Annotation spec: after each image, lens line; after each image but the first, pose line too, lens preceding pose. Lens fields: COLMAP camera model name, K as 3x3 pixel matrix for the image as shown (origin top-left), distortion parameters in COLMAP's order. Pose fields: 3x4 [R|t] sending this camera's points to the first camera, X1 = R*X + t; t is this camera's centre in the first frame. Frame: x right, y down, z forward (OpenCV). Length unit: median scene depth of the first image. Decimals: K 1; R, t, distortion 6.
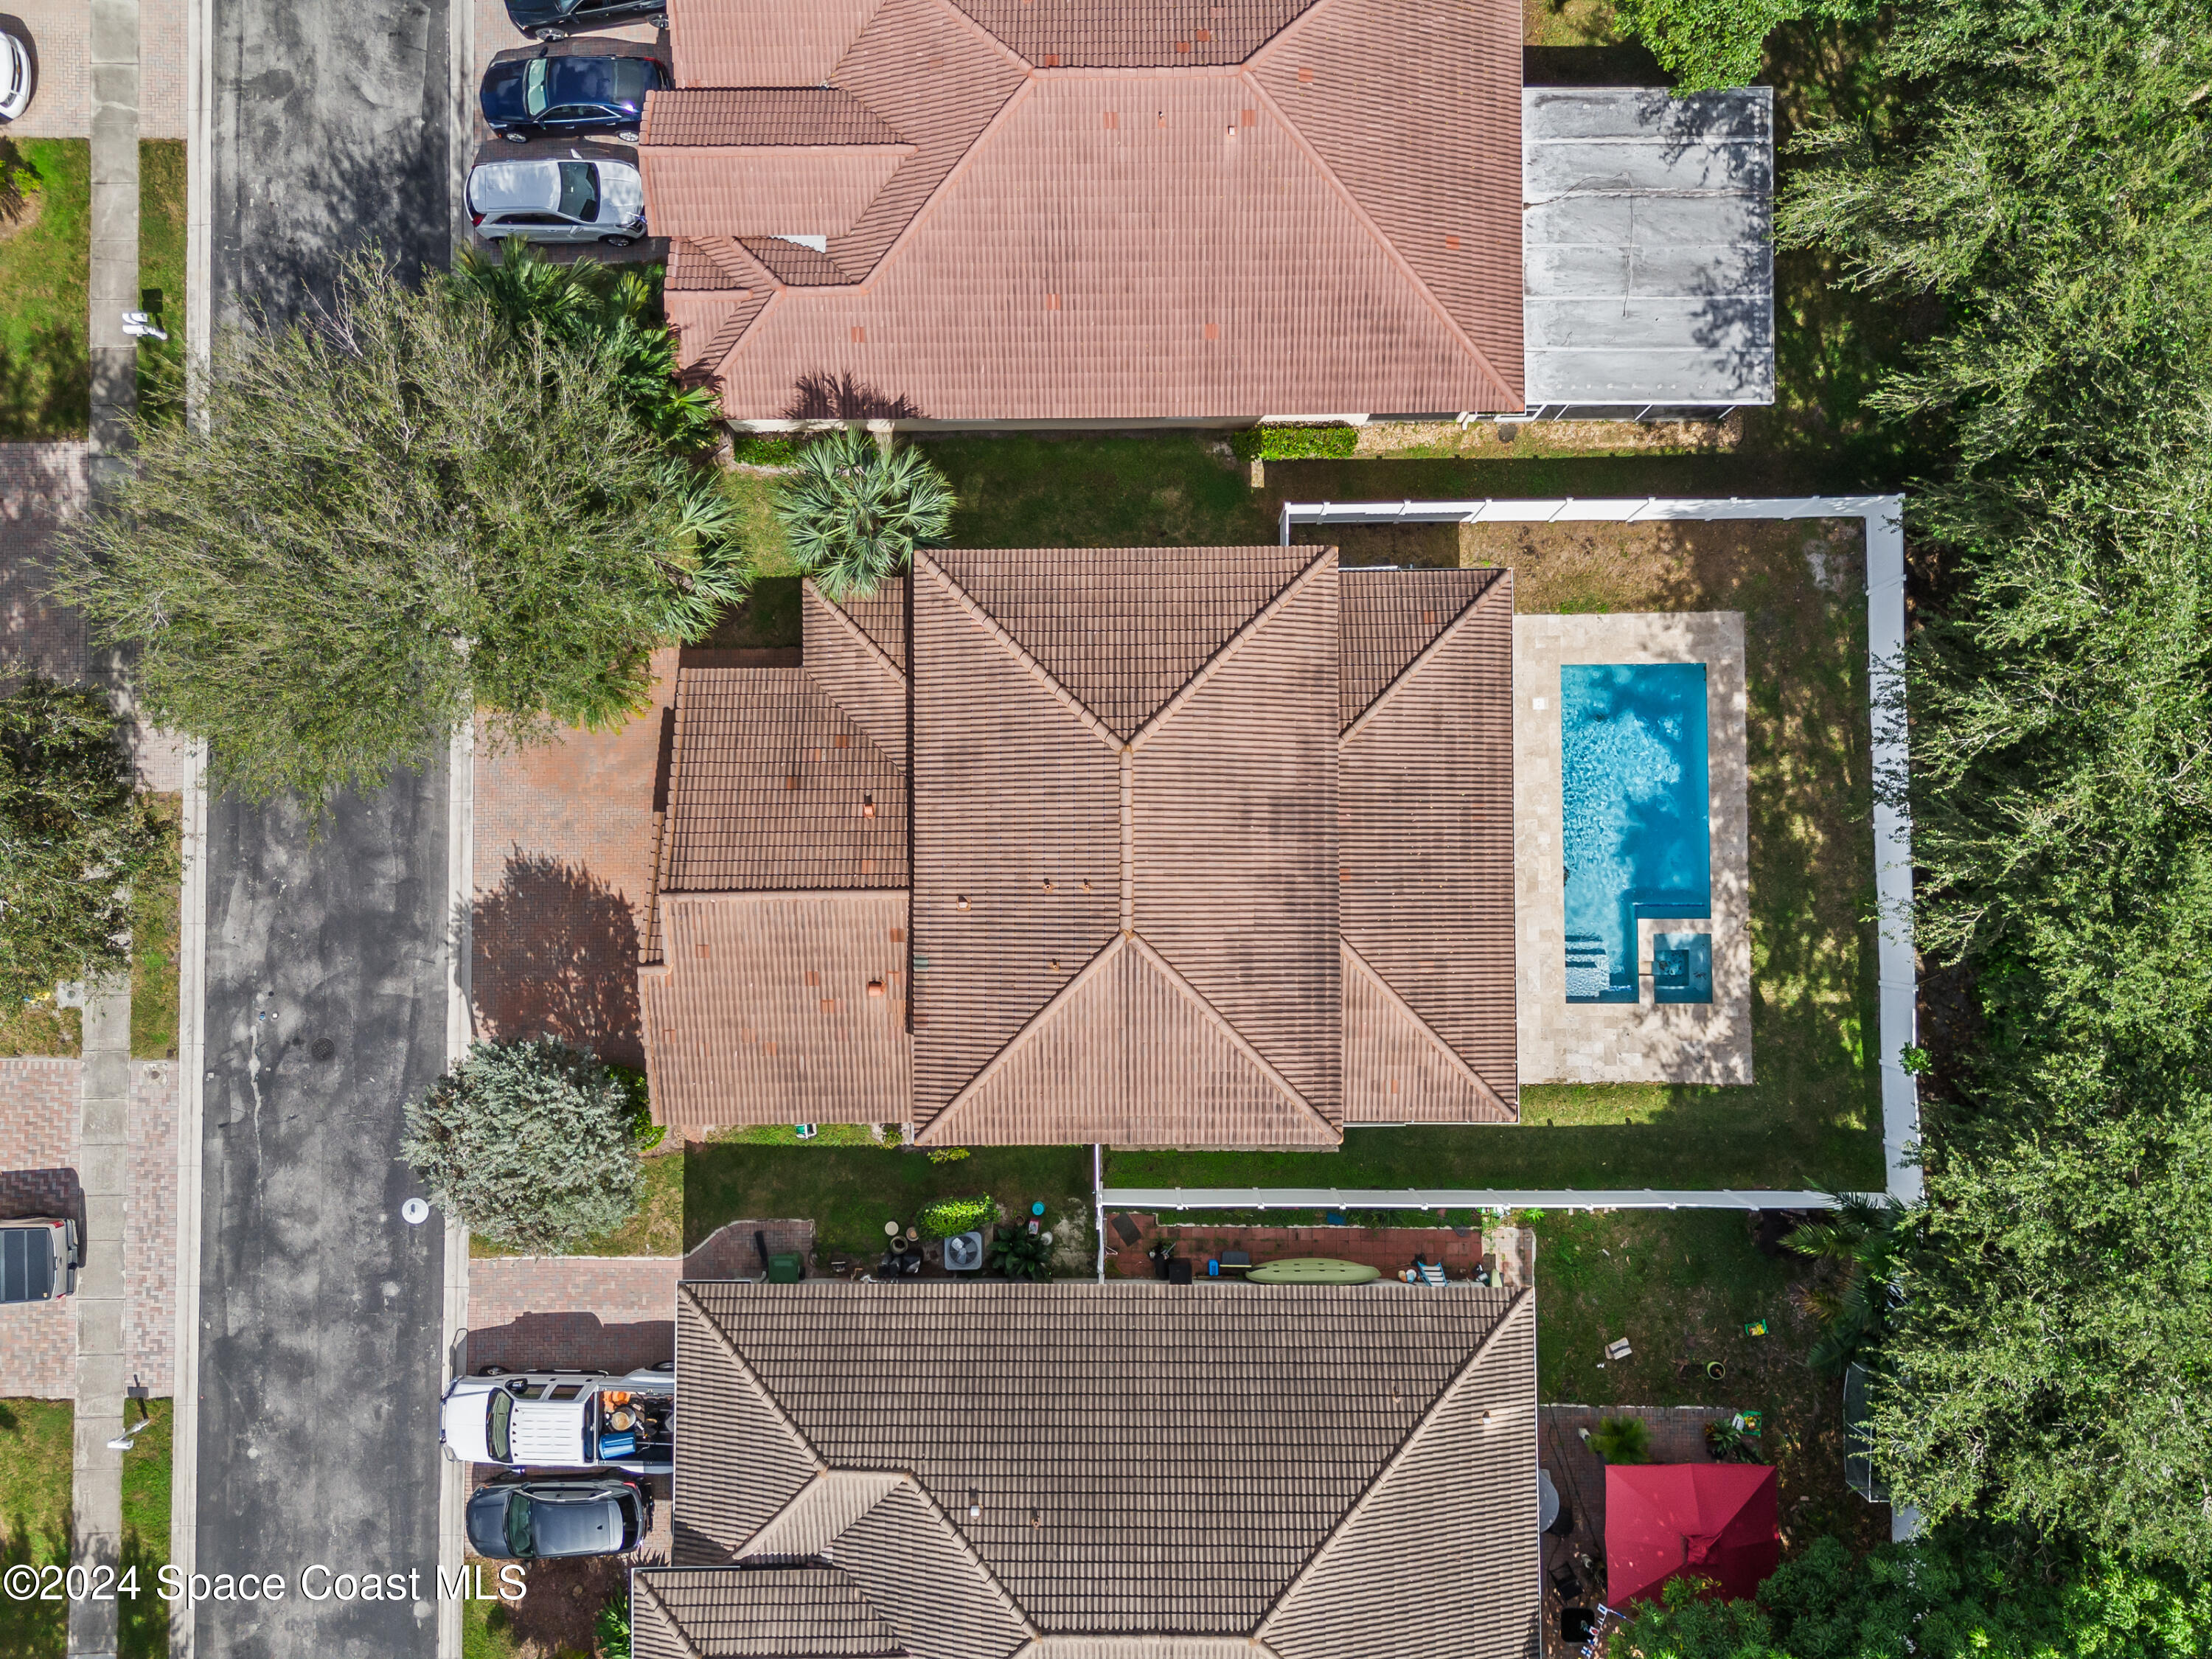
lens RADIAL K [[1595.6, 0, 1106.0], [0, 1595.6, 829.5], [0, 0, 1]] dist [0.031749, -0.009045]
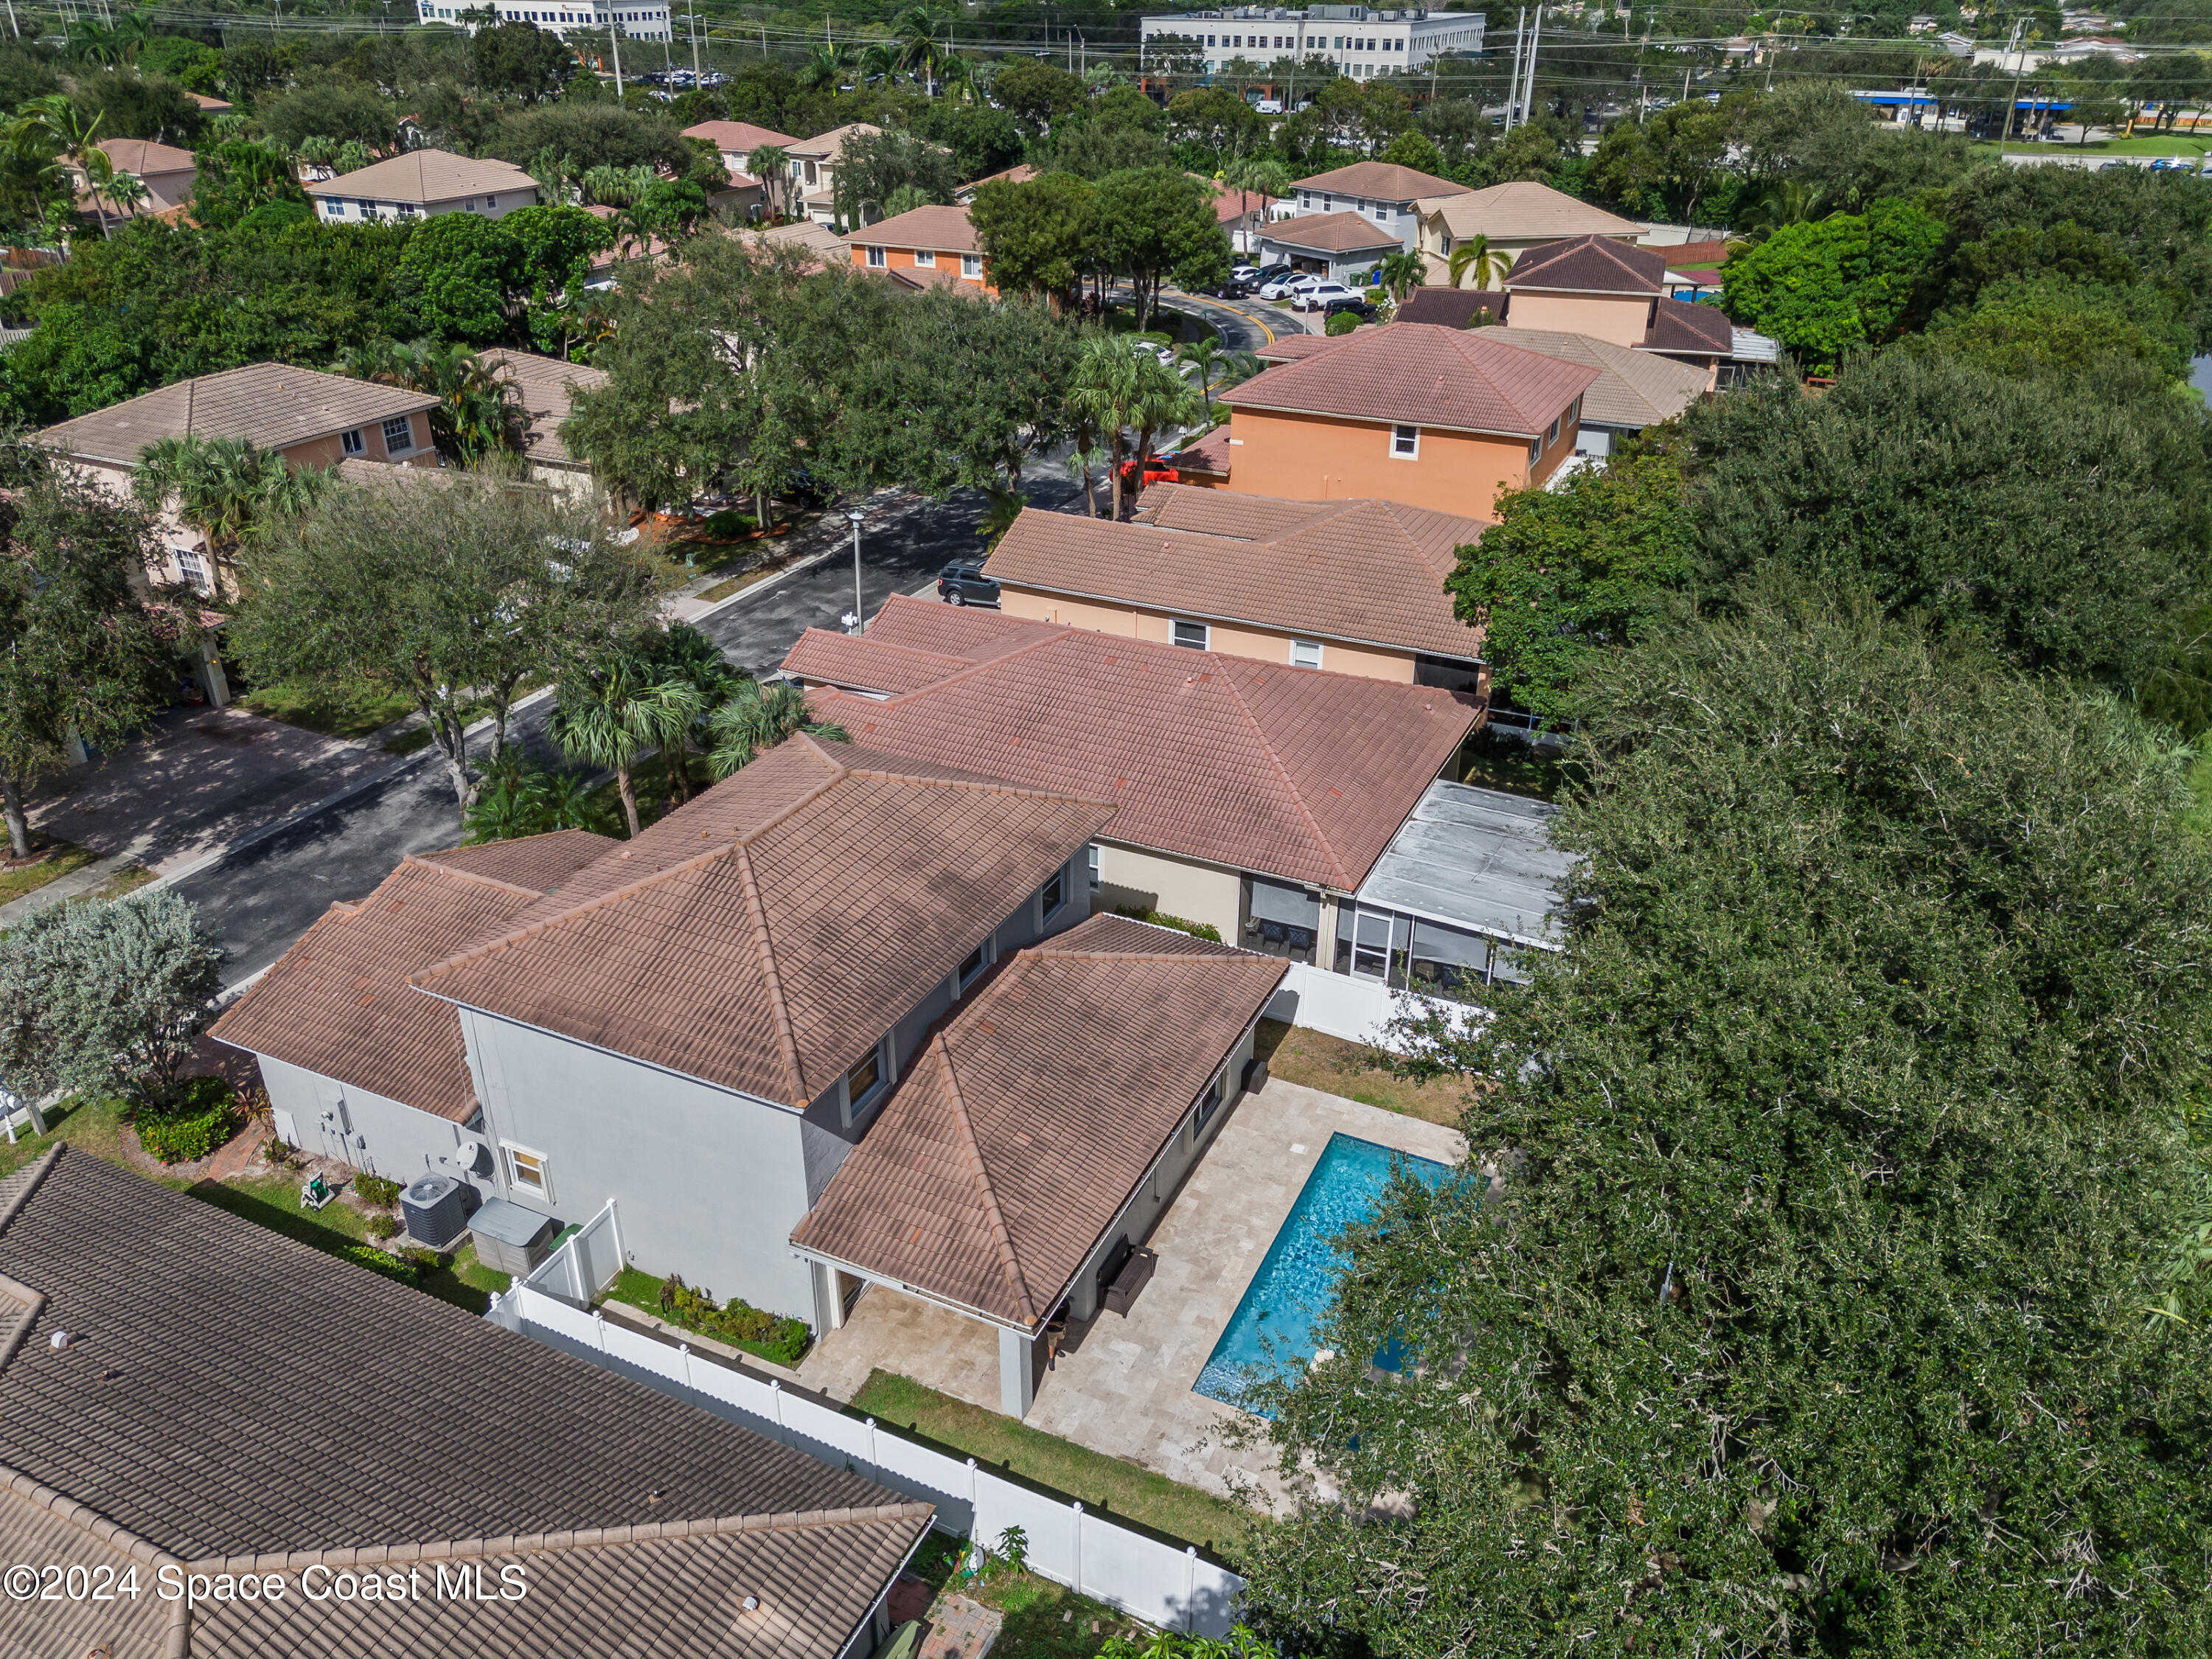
lens RADIAL K [[1611.0, 0, 1106.0], [0, 1611.0, 829.5], [0, 0, 1]] dist [0.024457, -0.009608]
pose [[0.901270, 0.219523, -0.373527, 0.469364], [-0.433258, 0.457130, -0.776737, 0.582039], [0.000238, 0.861883, 0.507108, 0.389701]]
